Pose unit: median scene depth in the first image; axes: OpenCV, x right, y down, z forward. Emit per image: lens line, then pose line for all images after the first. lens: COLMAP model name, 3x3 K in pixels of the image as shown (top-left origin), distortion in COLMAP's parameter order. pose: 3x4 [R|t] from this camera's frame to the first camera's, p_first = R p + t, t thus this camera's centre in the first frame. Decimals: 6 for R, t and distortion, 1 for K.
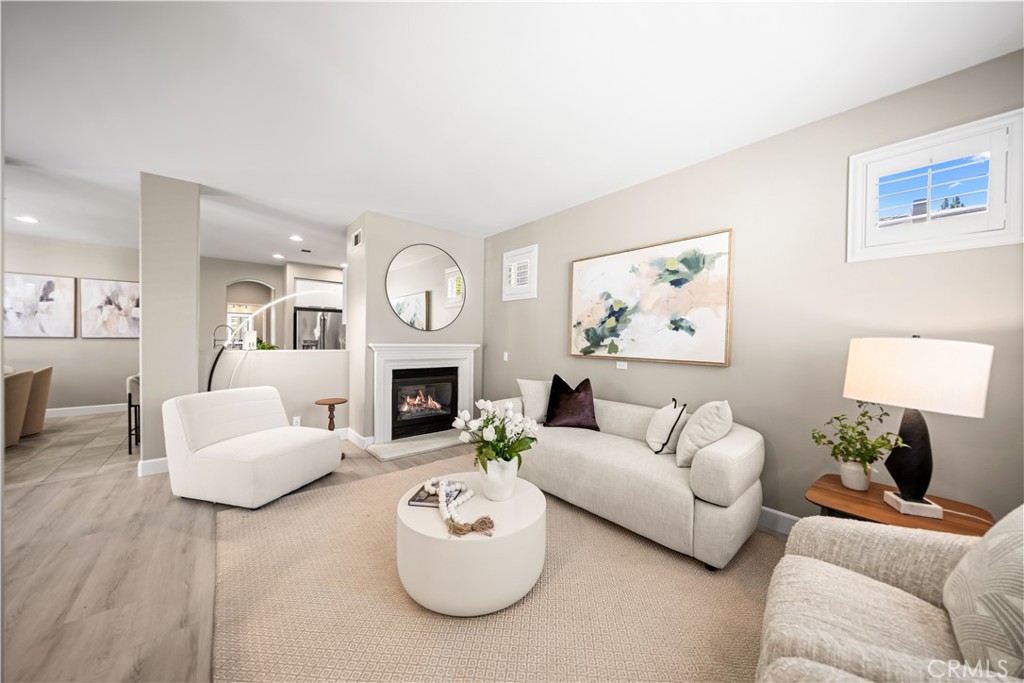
lens RADIAL K [[350.5, 0, 520.4], [0, 350.5, 344.3], [0, 0, 1]] dist [-0.005859, -0.000276]
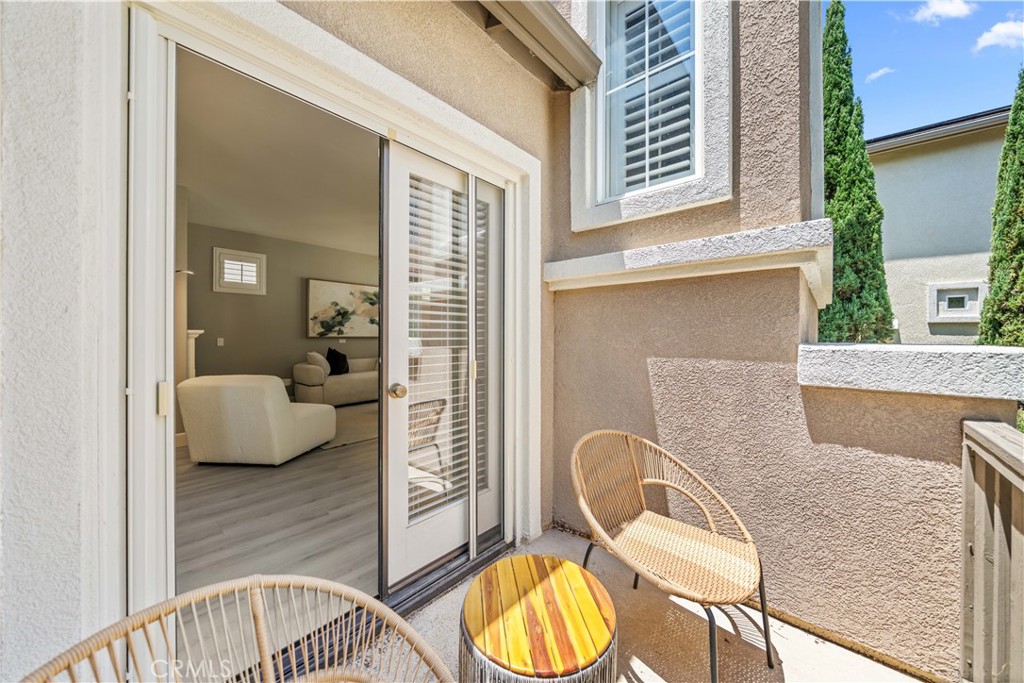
lens RADIAL K [[350.5, 0, 516.6], [0, 350.5, 335.5], [0, 0, 1]] dist [-0.005859, -0.000276]
pose [[-0.140684, -0.013030, 0.989969, -1.676999], [0.014189, 0.999784, 0.015175, 0.013675], [-0.989953, 0.016182, -0.140469, 0.304211]]
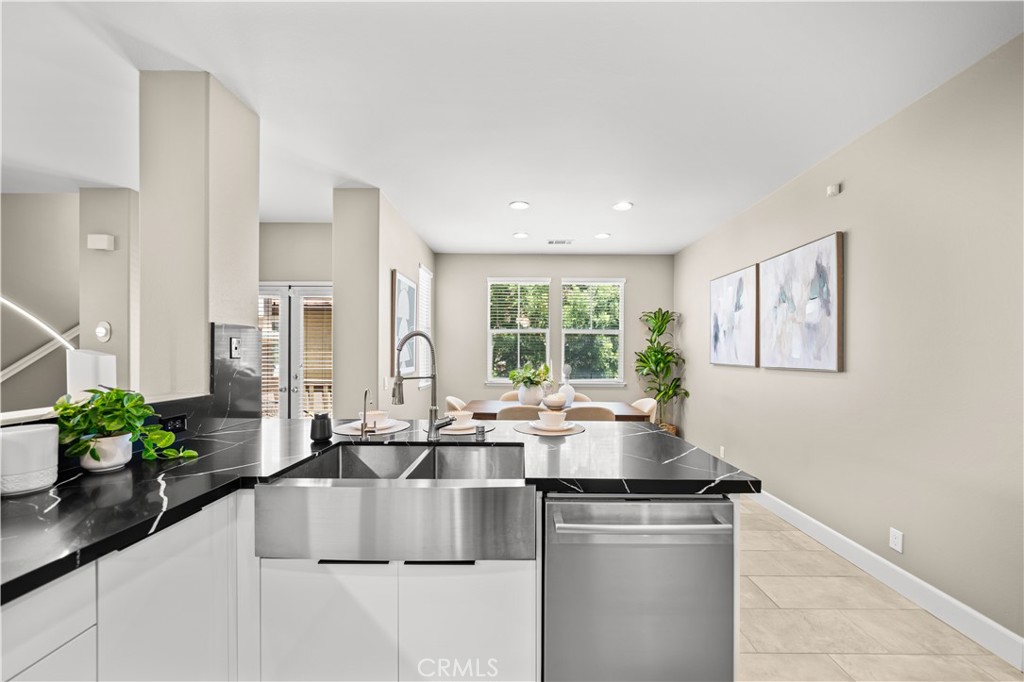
lens RADIAL K [[384.4, 0, 521.5], [0, 384.4, 350.2], [0, 0, 1]] dist [-0.000539, 0.000023]
pose [[-0.661365, -0.022152, -0.749737, -0.841401], [-0.025678, 0.999647, -0.006884, -0.050511], [0.749624, 0.014699, -0.661700, 1.734044]]
